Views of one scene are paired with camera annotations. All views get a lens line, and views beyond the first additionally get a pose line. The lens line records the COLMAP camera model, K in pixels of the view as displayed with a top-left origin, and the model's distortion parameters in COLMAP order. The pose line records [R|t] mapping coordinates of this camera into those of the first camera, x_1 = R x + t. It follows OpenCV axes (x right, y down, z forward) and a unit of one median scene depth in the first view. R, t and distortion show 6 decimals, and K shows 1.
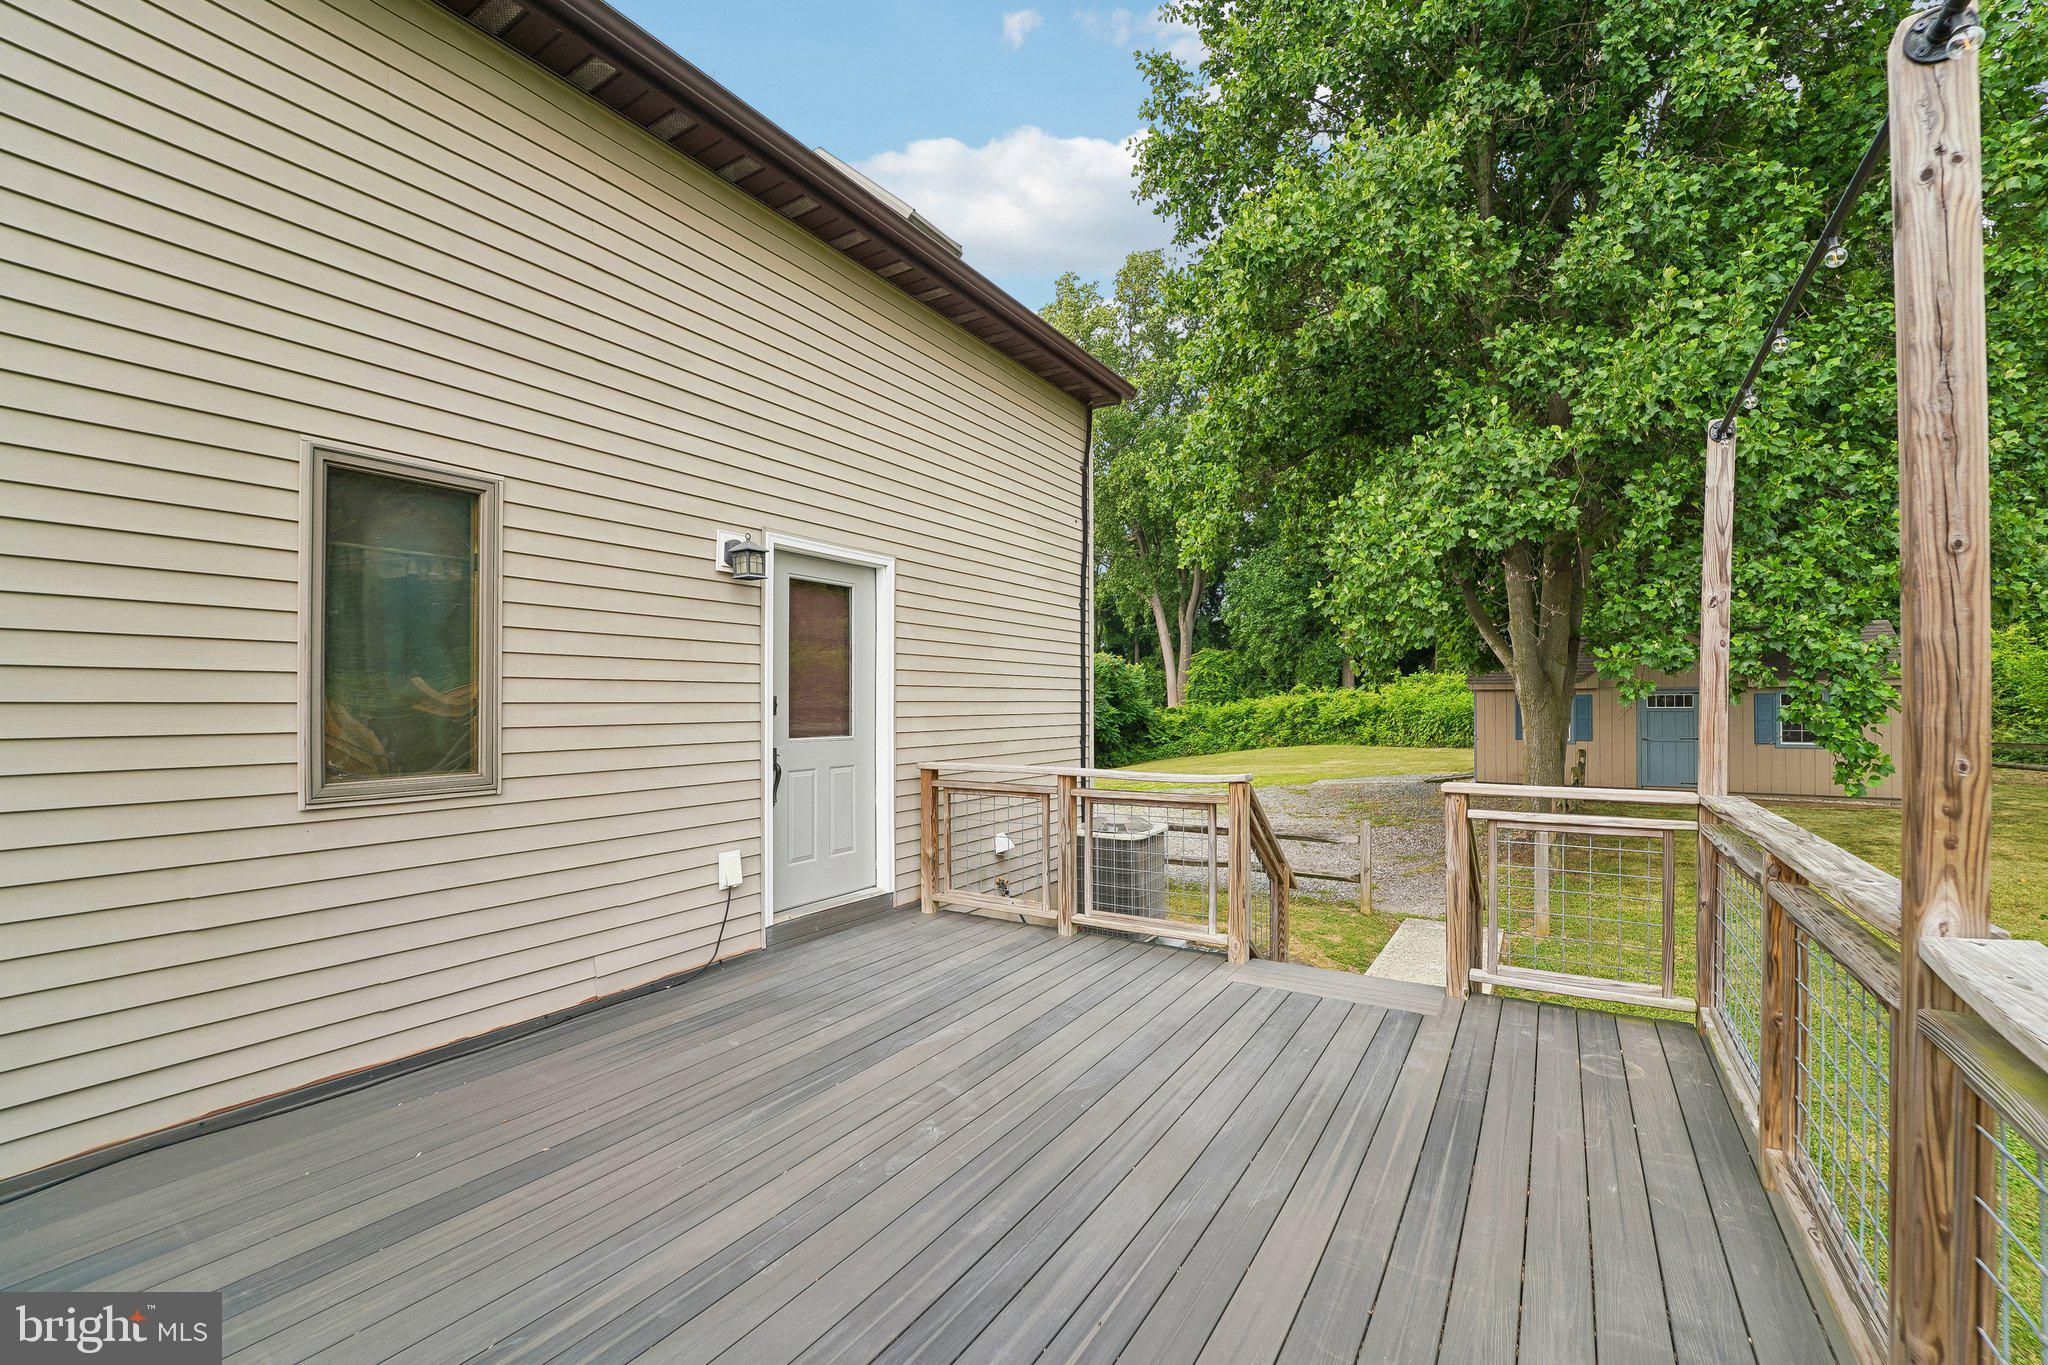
lens RADIAL K [[849.1, 0, 1032.5], [0, 849.1, 669.8], [0, 0, 1]] dist [-0.011870, -0.000343]
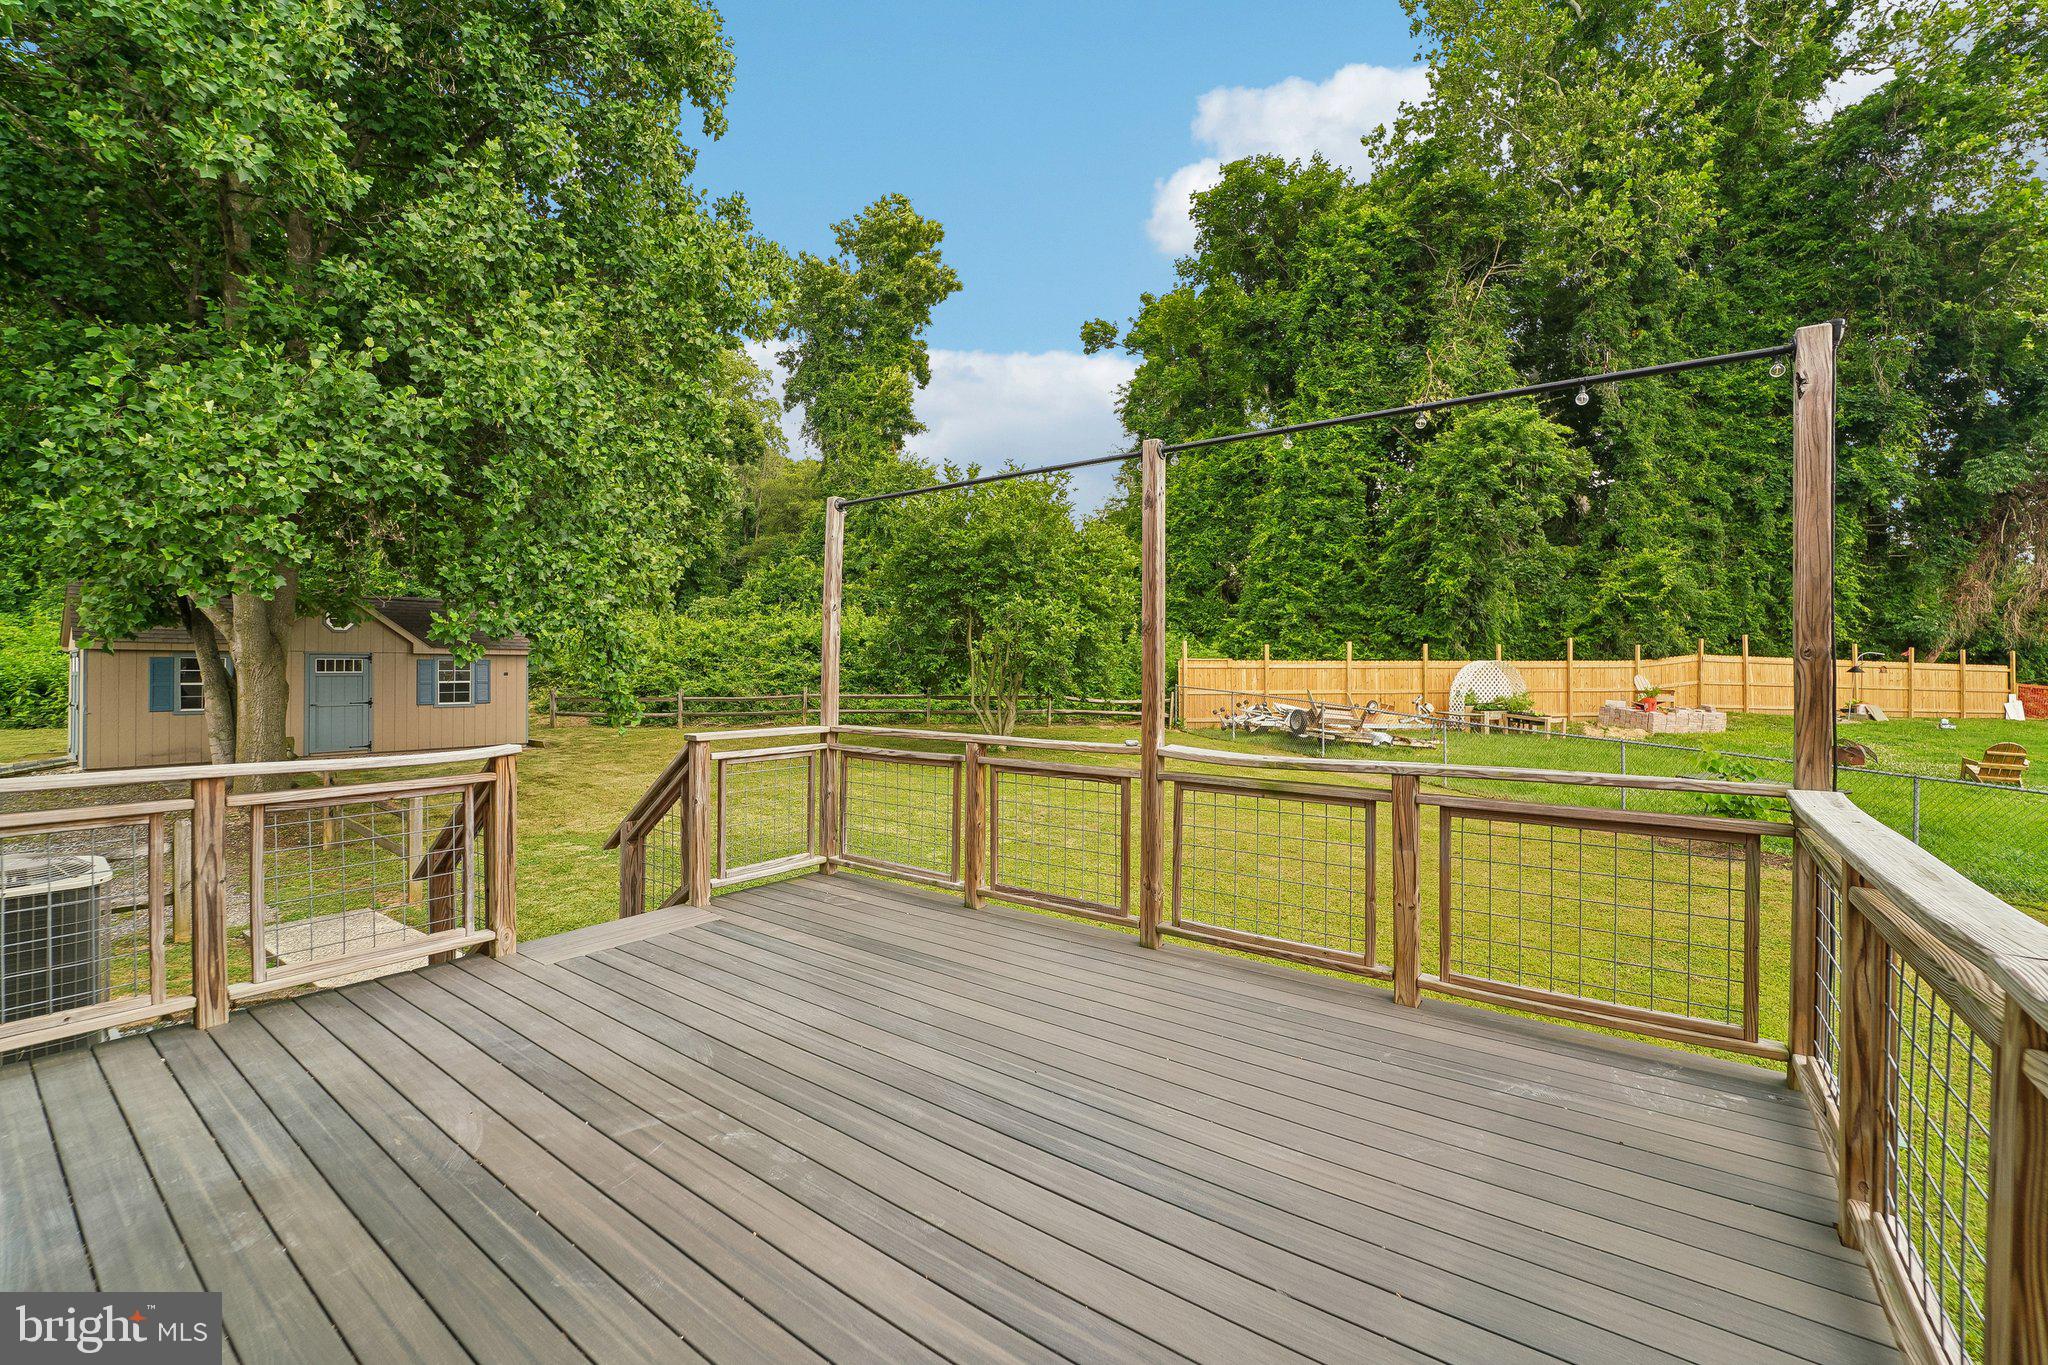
lens RADIAL K [[849.1, 0, 1032.5], [0, 849.1, 669.8], [0, 0, 1]] dist [-0.011870, -0.000343]
pose [[0.081481, 0.000094, 0.996675, -0.698822], [-0.041261, 0.999143, 0.003279, 0.019791], [-0.995820, -0.041391, 0.081415, 0.439263]]
